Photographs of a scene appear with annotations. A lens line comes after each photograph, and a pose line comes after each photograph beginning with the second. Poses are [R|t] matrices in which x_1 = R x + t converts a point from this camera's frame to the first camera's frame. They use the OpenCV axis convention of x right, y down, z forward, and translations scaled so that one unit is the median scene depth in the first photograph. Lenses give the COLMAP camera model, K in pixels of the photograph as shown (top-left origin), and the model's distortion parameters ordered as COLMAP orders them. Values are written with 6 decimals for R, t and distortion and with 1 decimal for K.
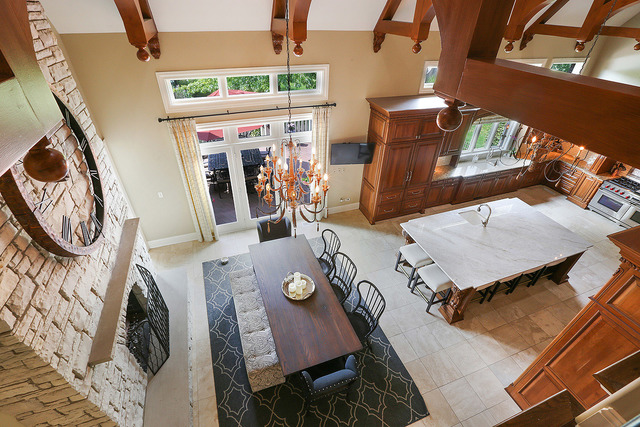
lens RADIAL K [[295.9, 0, 319.6], [0, 295.9, 211.8], [0, 0, 1]] dist [-0.019157, 0.005813]
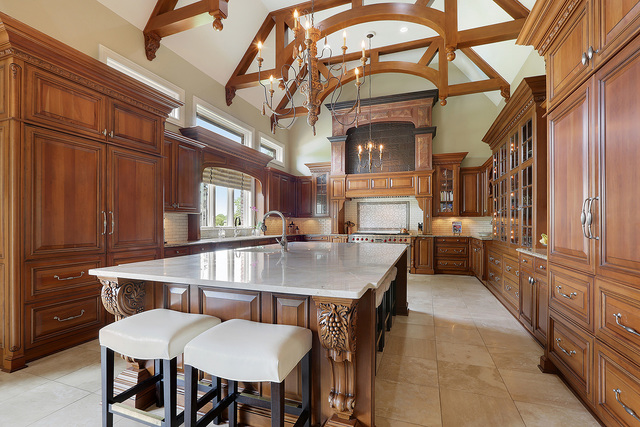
lens RADIAL K [[295.9, 0, 319.9], [0, 295.9, 223.2], [0, 0, 1]] dist [-0.019157, 0.005813]
pose [[0.641705, -0.022838, 0.766611, 0.182842], [0.463463, 0.807957, -0.363880, 0.221713], [-0.611078, 0.588799, 0.529055, 0.622425]]
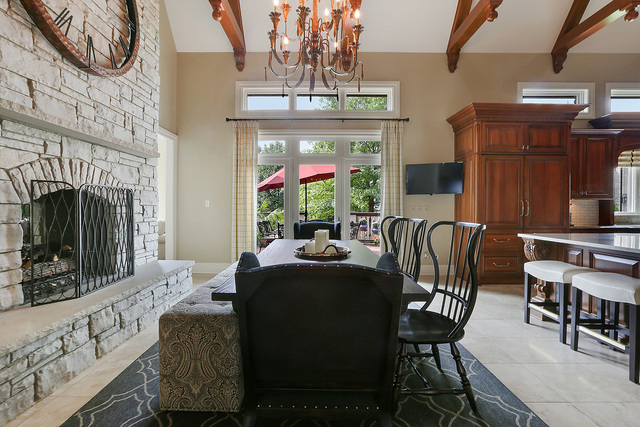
lens RADIAL K [[295.9, 0, 317.2], [0, 295.9, 210.4], [0, 0, 1]] dist [-0.019157, 0.005813]
pose [[0.941089, -0.015362, -0.337811, 0.088626], [-0.185292, 0.812226, -0.553132, 0.387784], [0.282876, 0.583140, 0.761530, 0.391632]]
